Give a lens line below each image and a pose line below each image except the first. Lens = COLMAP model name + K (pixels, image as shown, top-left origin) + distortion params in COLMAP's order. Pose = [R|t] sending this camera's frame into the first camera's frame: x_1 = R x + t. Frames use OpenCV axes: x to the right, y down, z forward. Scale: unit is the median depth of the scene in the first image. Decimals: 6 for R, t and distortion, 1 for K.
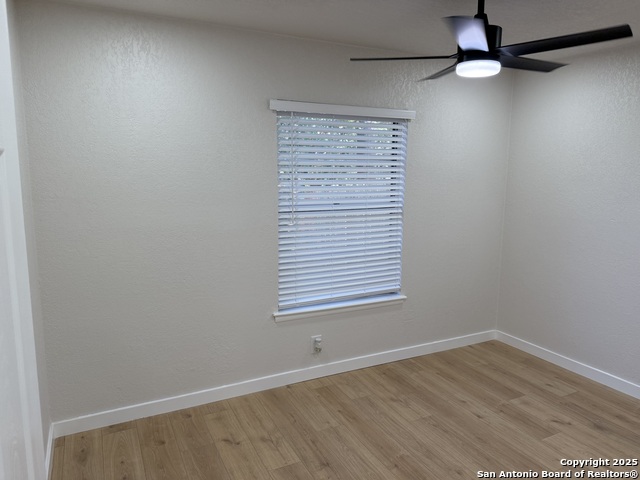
lens RADIAL K [[451.8, 0, 324.1], [0, 451.8, 243.6], [0, 0, 1]] dist [0.070410, -0.092922]
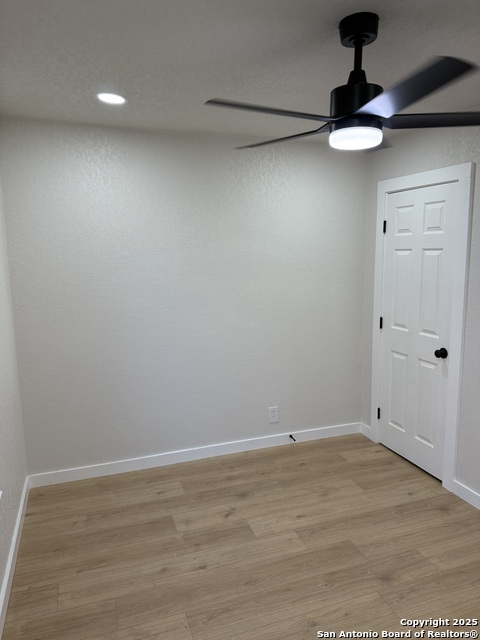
lens RADIAL K [[451.8, 0, 239.8], [0, 451.8, 317.5], [0, 0, 1]] dist [0.070410, -0.092922]
pose [[0.122335, -0.151716, 0.980824, -0.340624], [0.157961, 0.978627, 0.131674, -0.131460], [-0.979838, 0.138824, 0.143685, 0.704901]]
